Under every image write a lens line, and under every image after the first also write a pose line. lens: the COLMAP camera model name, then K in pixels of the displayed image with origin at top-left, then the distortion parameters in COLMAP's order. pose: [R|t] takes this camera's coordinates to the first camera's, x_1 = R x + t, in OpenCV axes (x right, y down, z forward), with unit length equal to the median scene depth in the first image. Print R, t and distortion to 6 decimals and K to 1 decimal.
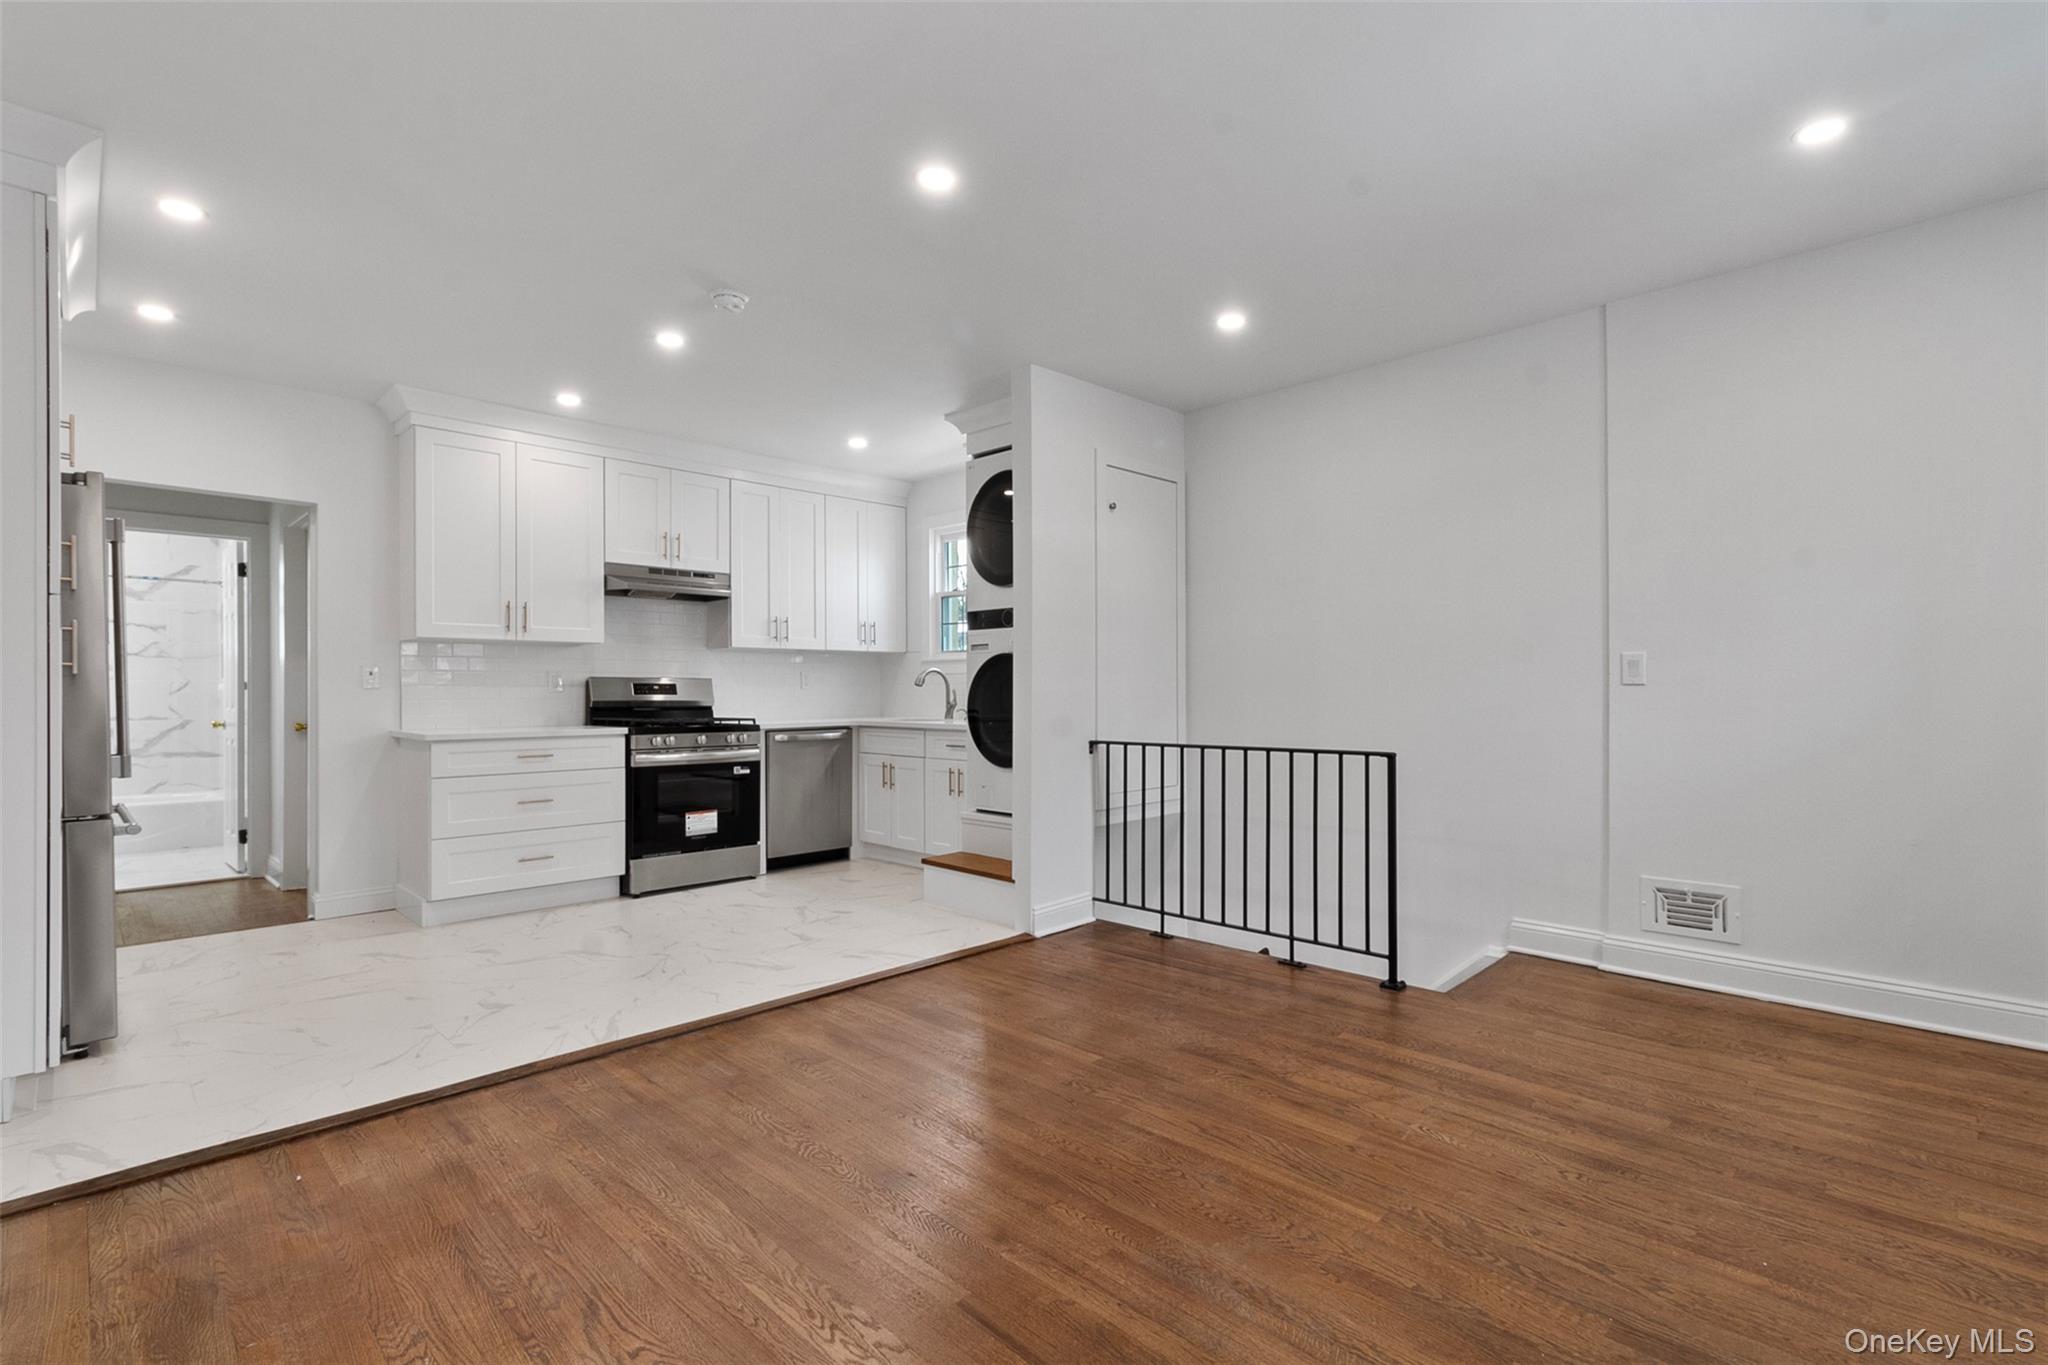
lens RADIAL K [[951.2, 0, 1016.8], [0, 951.2, 688.0], [0, 0, 1]] dist [0.007523, 0.000242]
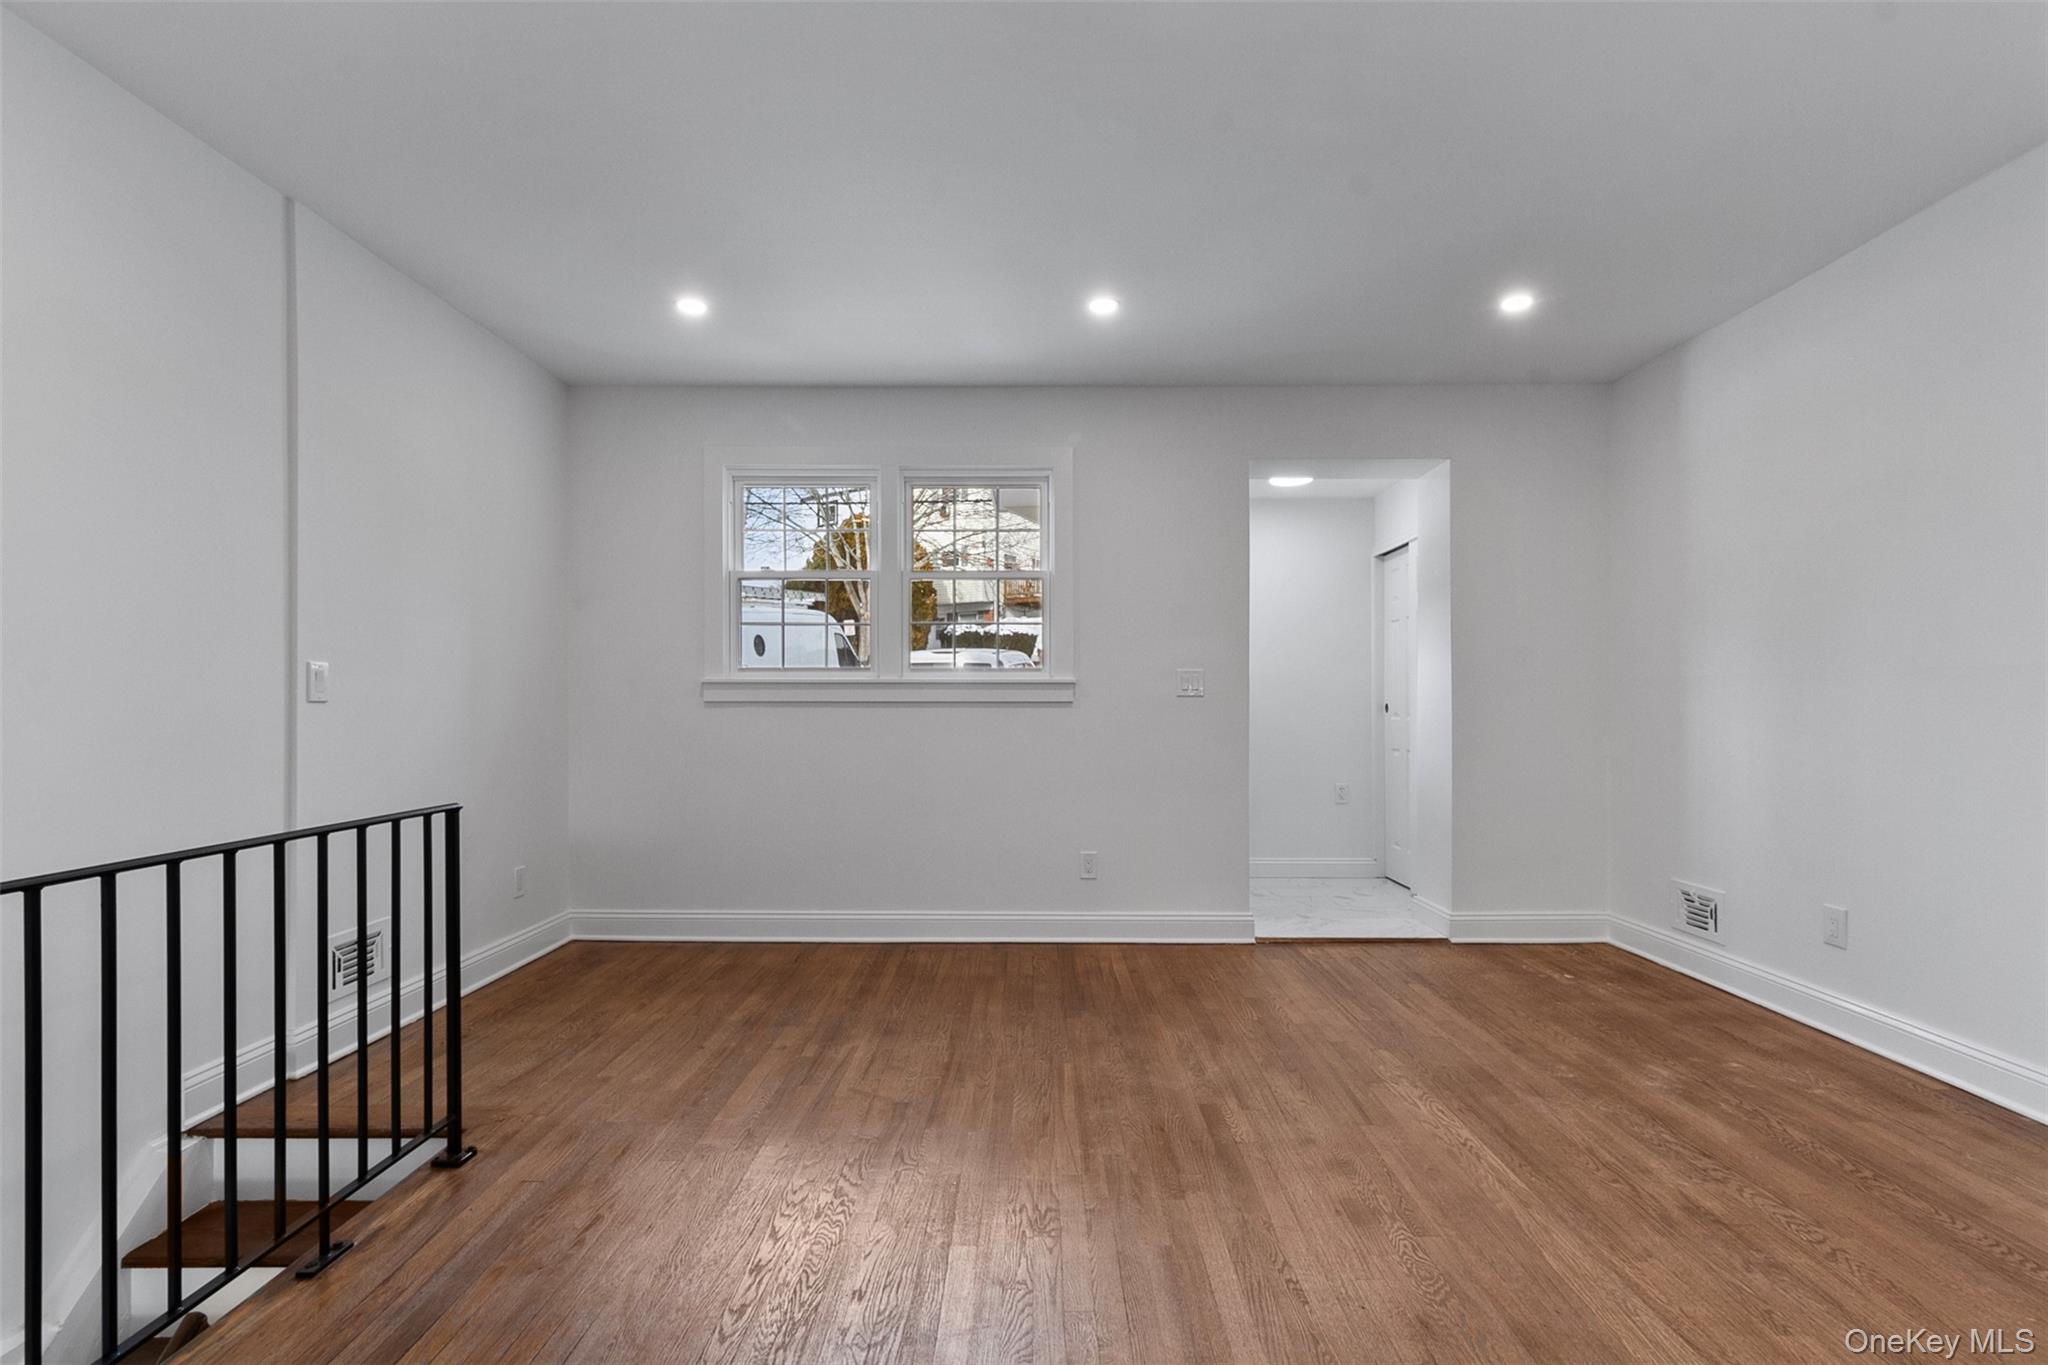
lens RADIAL K [[951.2, 0, 1032.2], [0, 951.2, 701.6], [0, 0, 1]] dist [0.007523, 0.000242]
pose [[-0.713455, 0.007961, 0.700656, -0.231335], [0.000420, 0.999940, -0.010935, 0.003182], [-0.700701, -0.007507, -0.713416, 0.774284]]
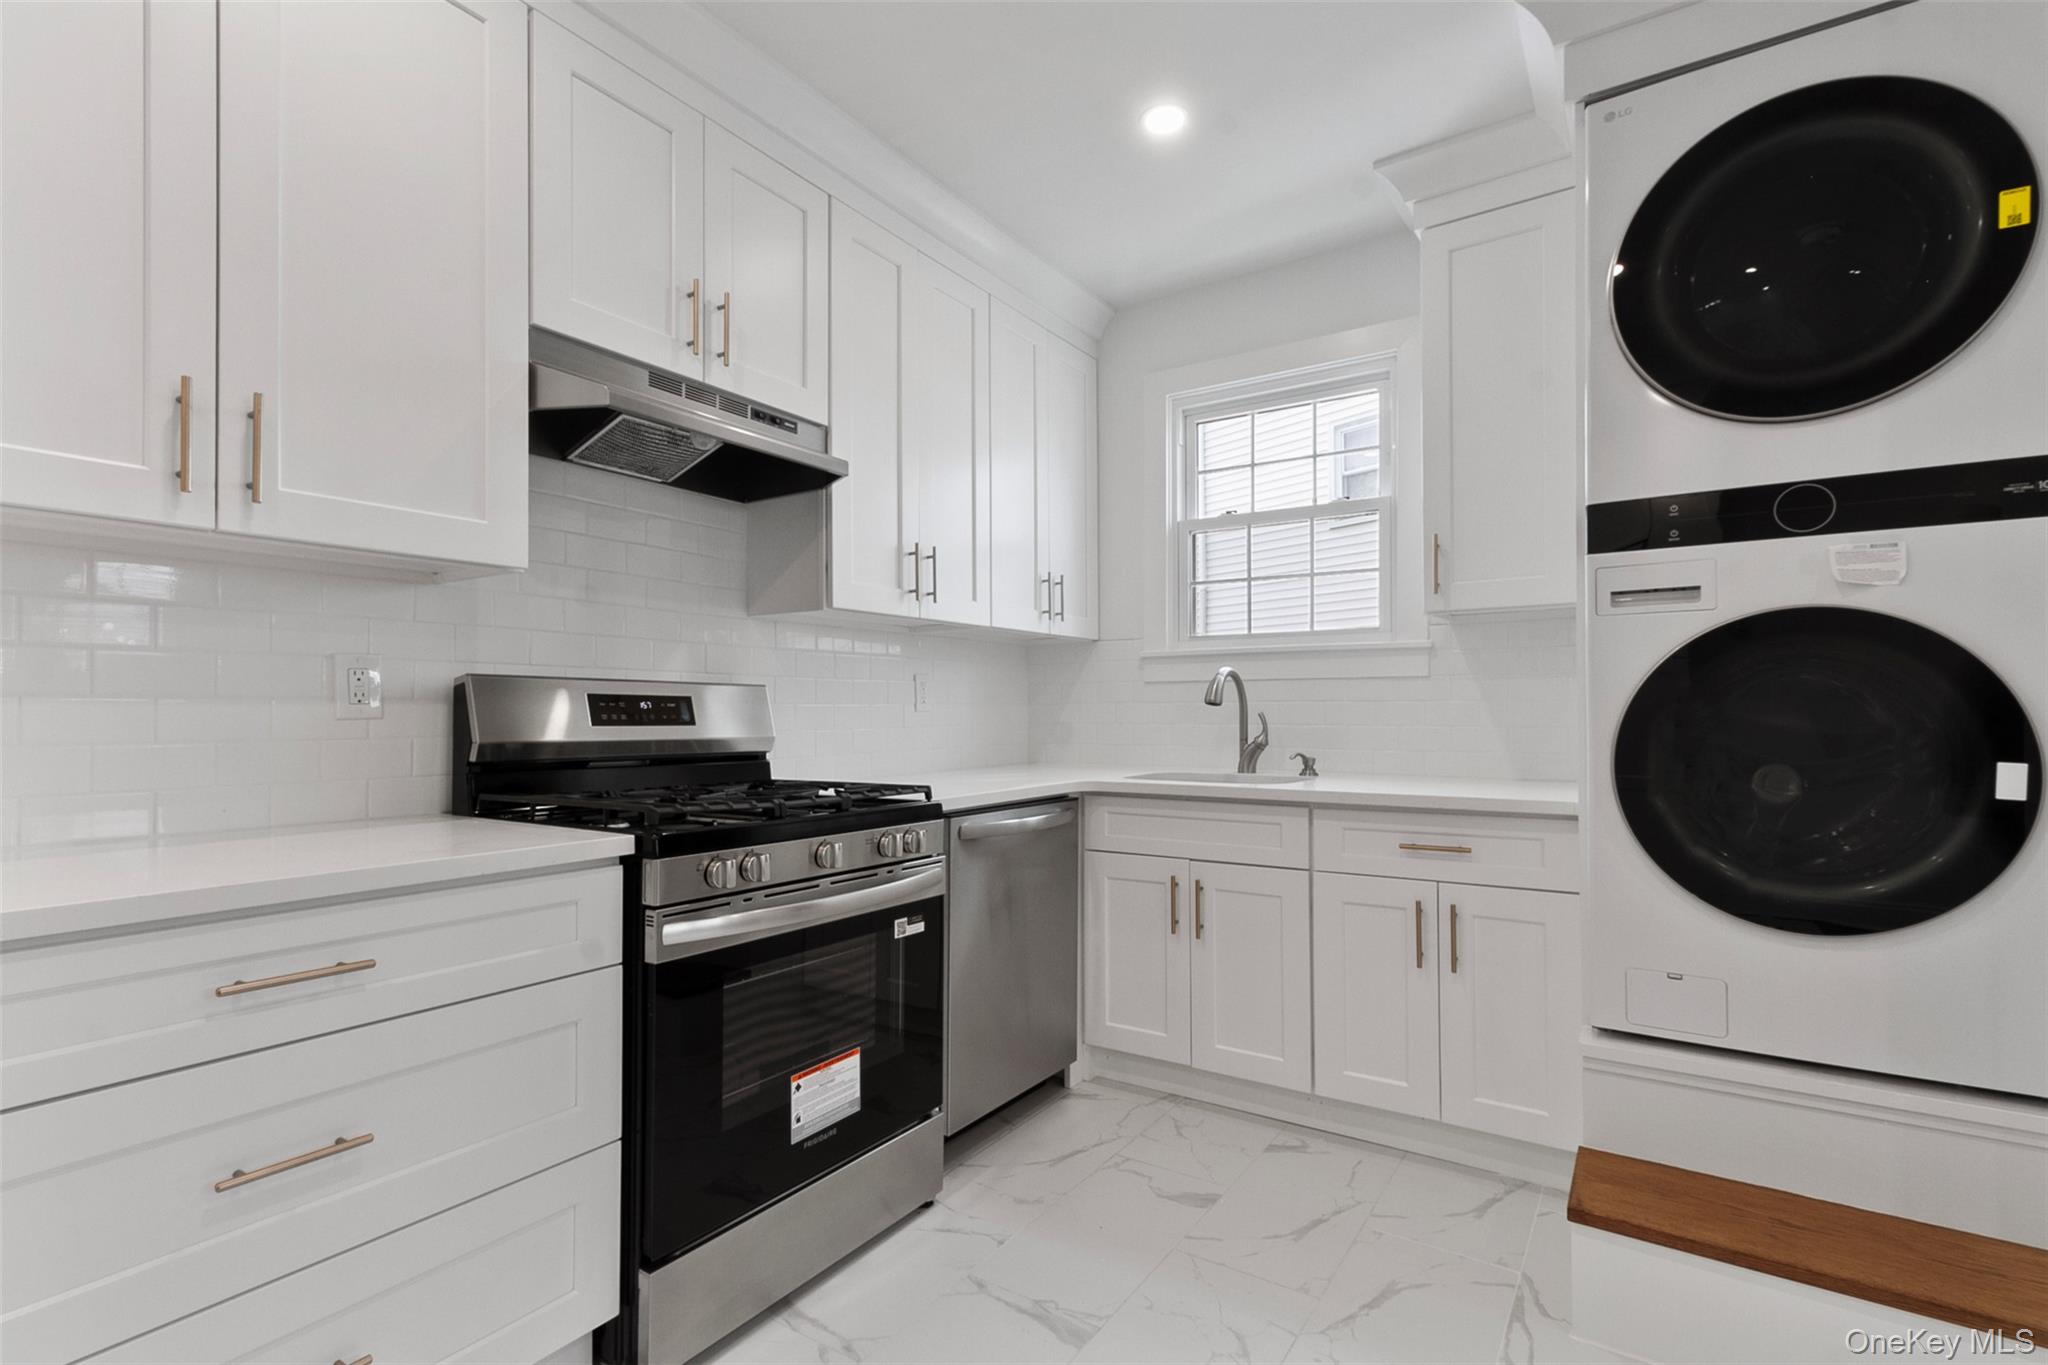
lens RADIAL K [[951.2, 0, 1025.3], [0, 951.2, 703.9], [0, 0, 1]] dist [0.007523, 0.000242]
pose [[0.978168, 0.003631, 0.207783, -0.332733], [-0.001818, 0.999959, -0.008917, 0.001888], [-0.207807, 0.008344, 0.978134, 0.641590]]
